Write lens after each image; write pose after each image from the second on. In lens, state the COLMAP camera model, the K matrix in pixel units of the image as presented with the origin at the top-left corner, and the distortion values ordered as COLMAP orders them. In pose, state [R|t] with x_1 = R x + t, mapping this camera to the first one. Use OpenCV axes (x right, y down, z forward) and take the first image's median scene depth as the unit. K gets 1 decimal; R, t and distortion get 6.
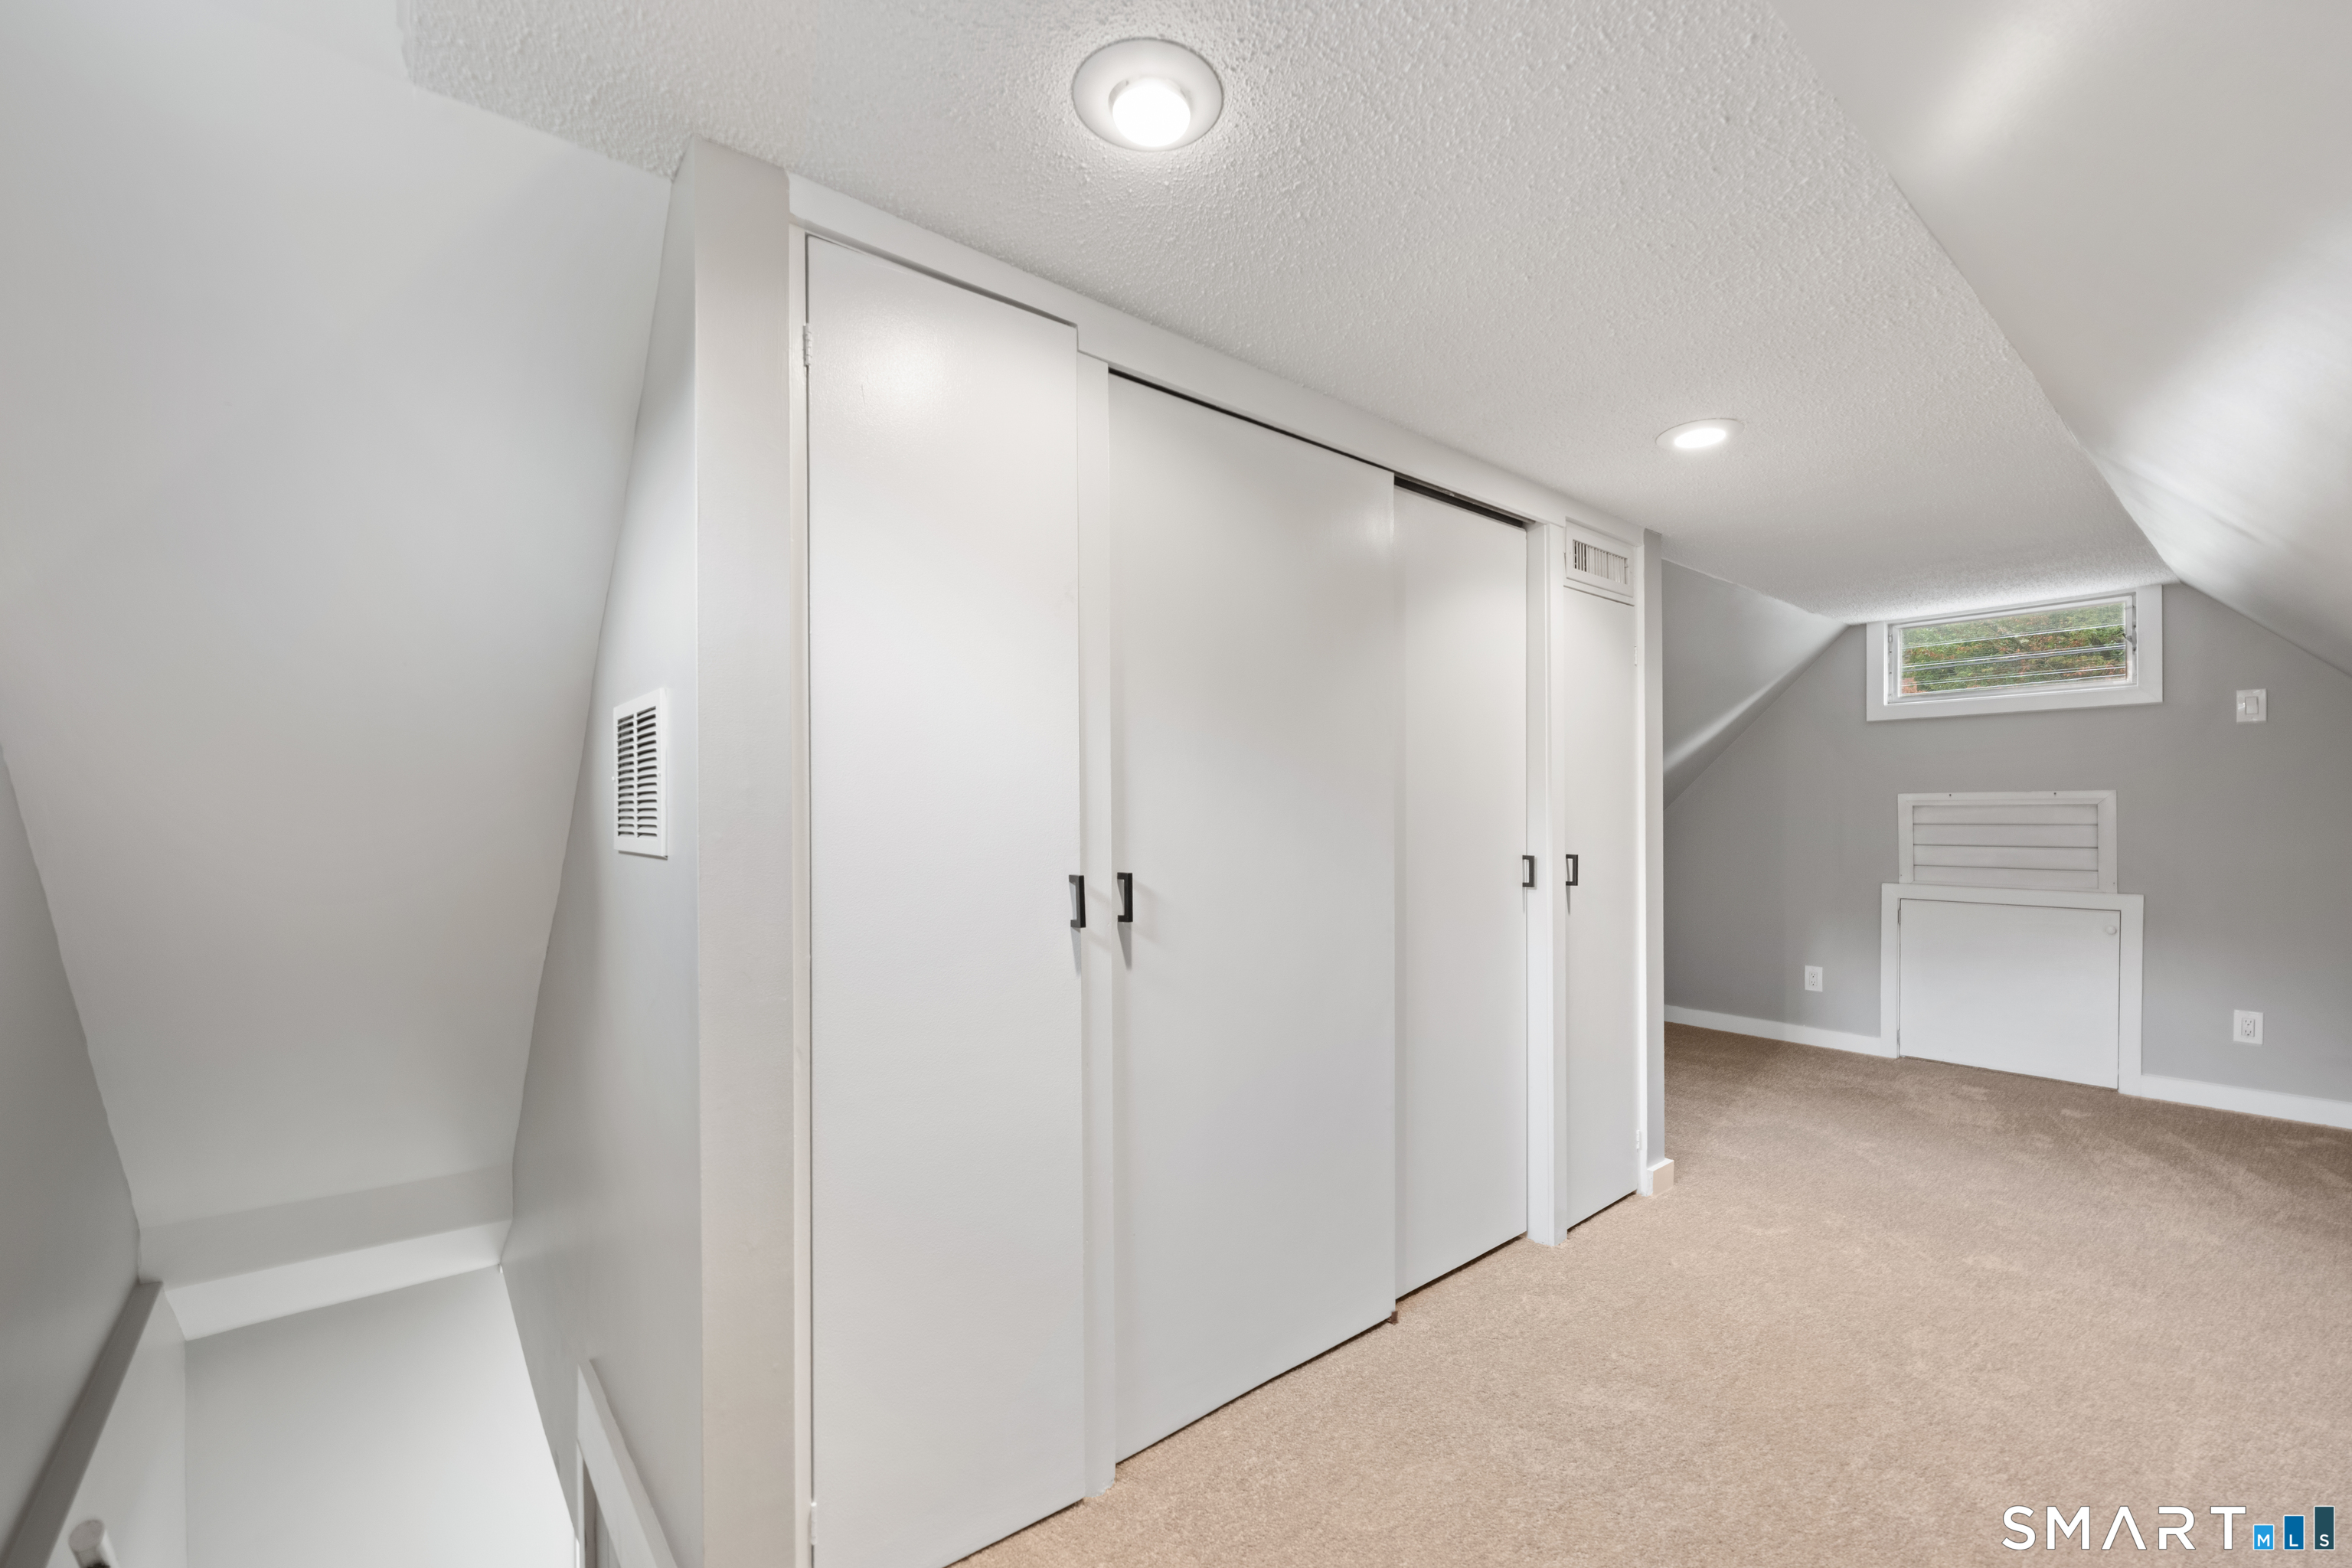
lens RADIAL K [[985.0, 0, 1256.6], [0, 985.0, 809.4], [0, 0, 1]] dist [0.000568, 0.000177]
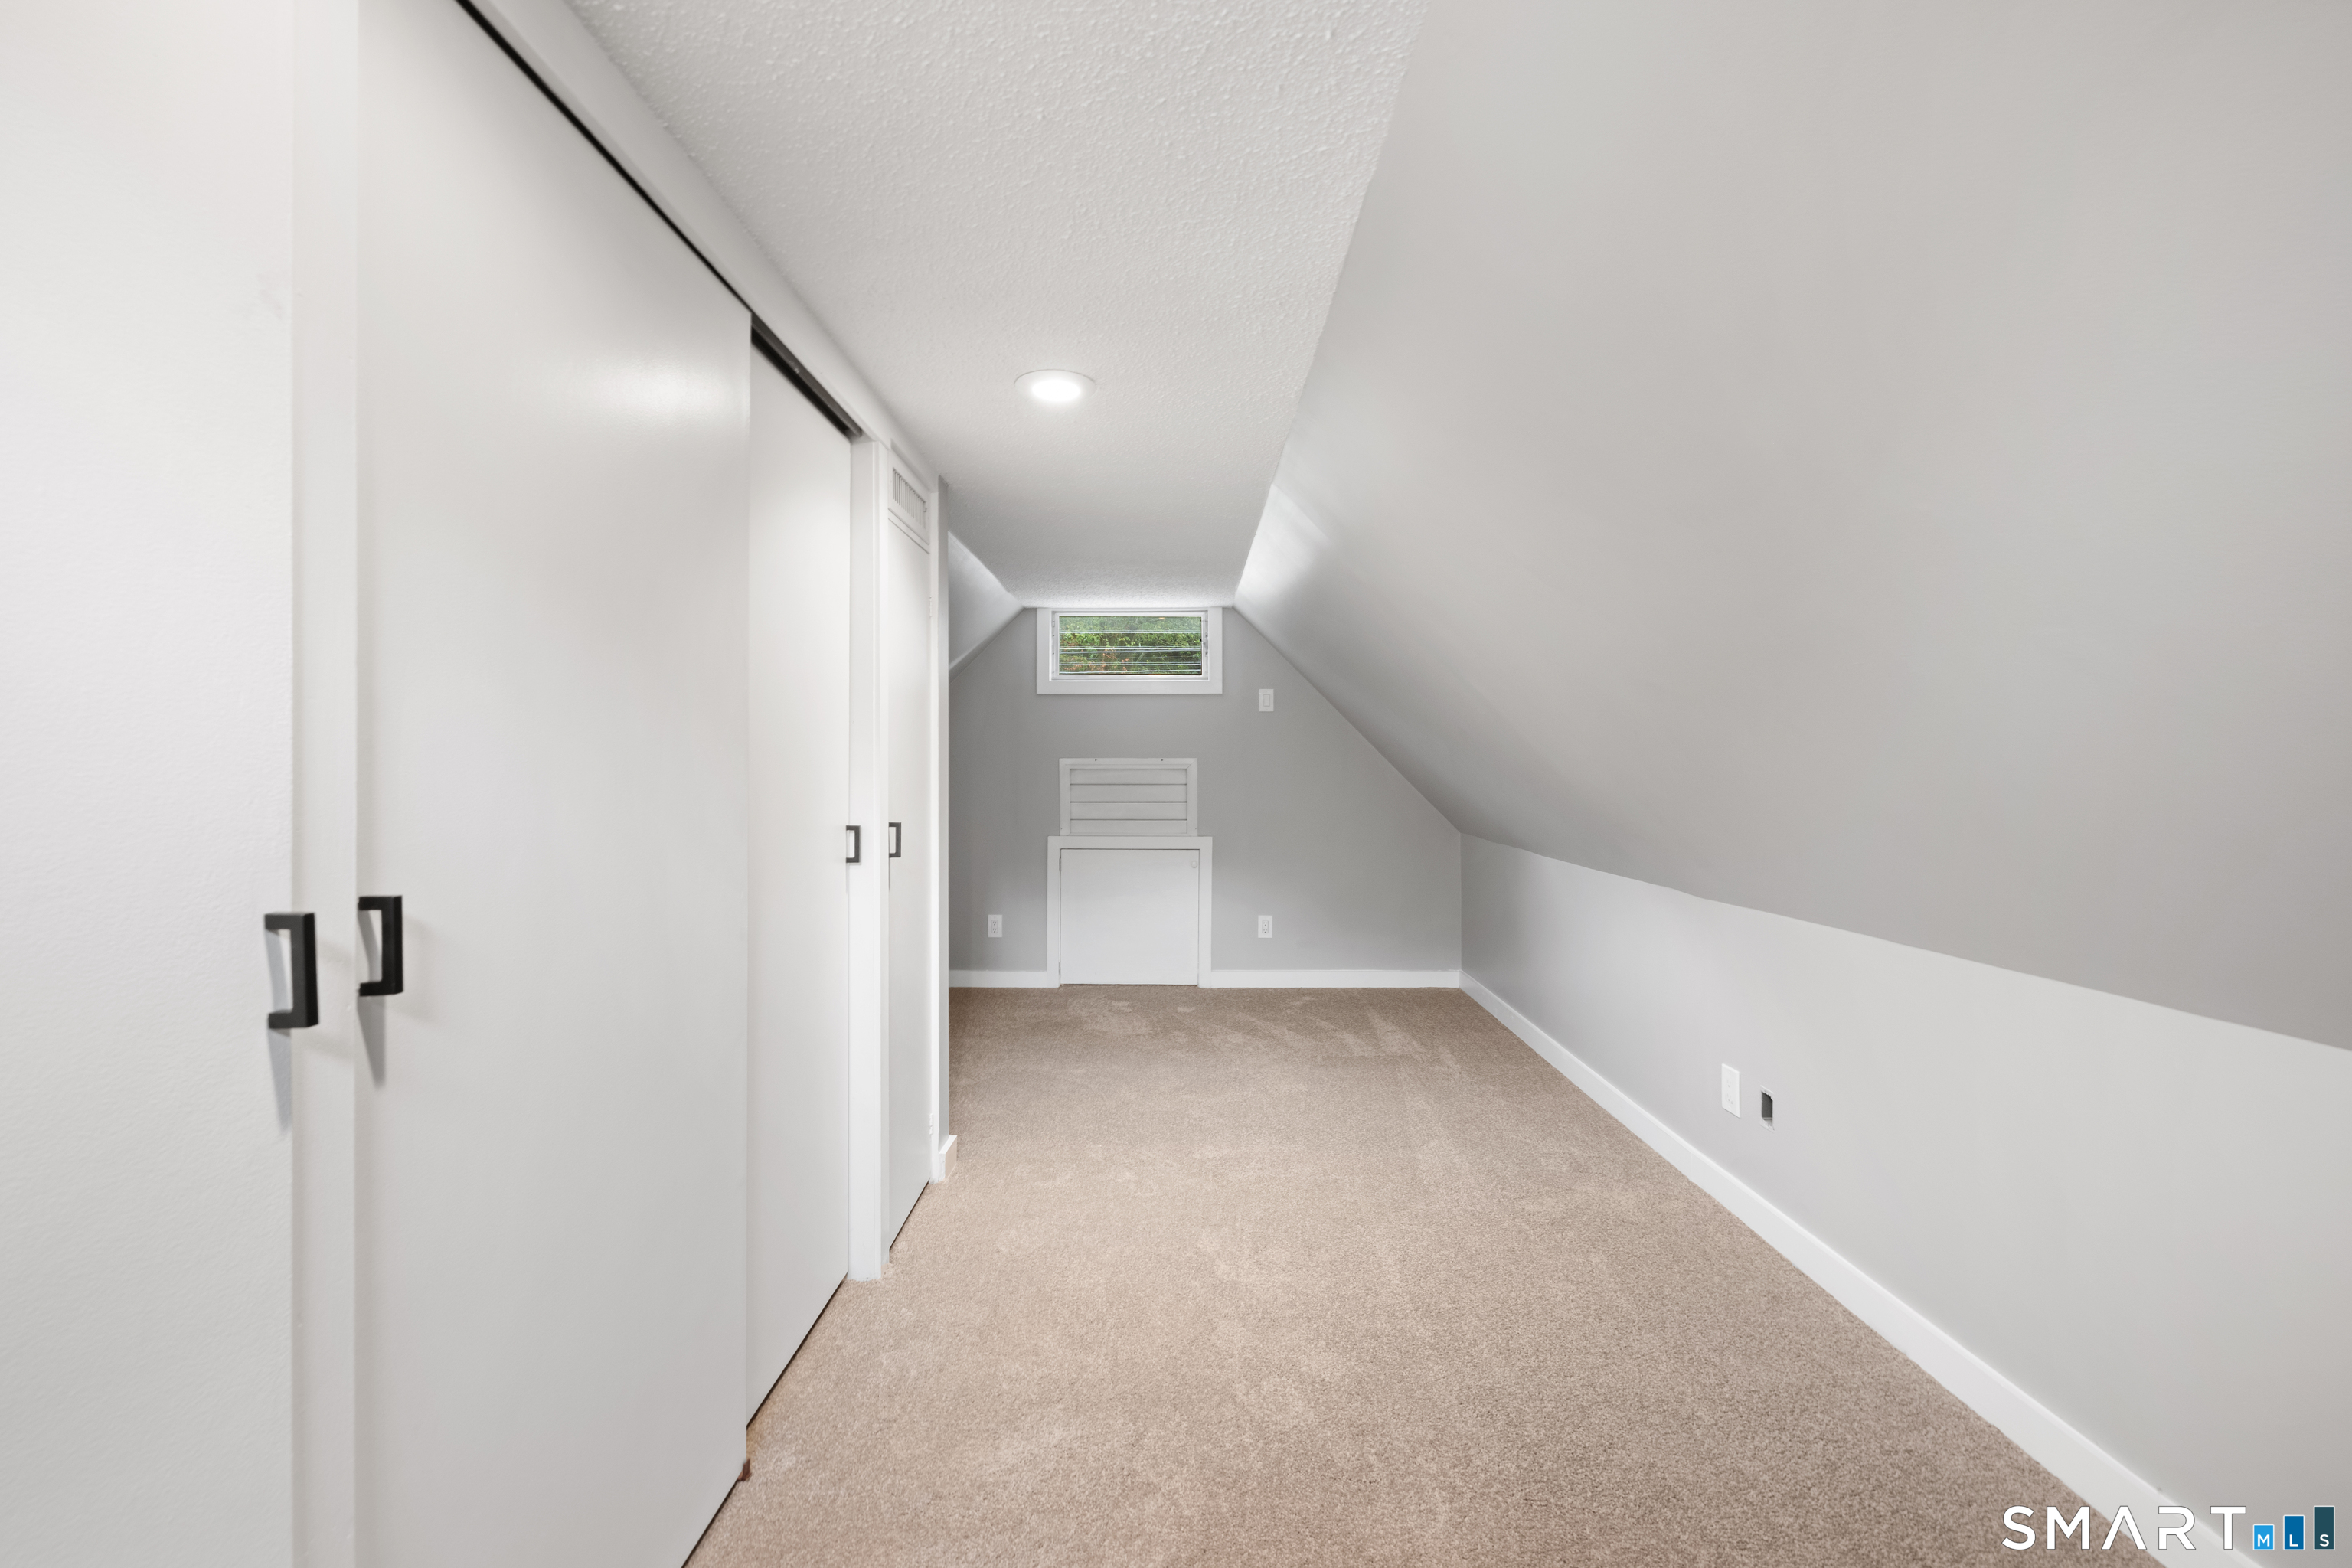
lens RADIAL K [[955.3, 0, 1170.8], [0, 955.3, 764.1], [0, 0, 1]] dist [-0.000443, 0.000064]
pose [[0.686672, 0.010060, 0.726898, -0.102431], [-0.005962, 0.999949, -0.008208, -0.000523], [-0.726943, 0.001302, 0.686696, 0.181901]]
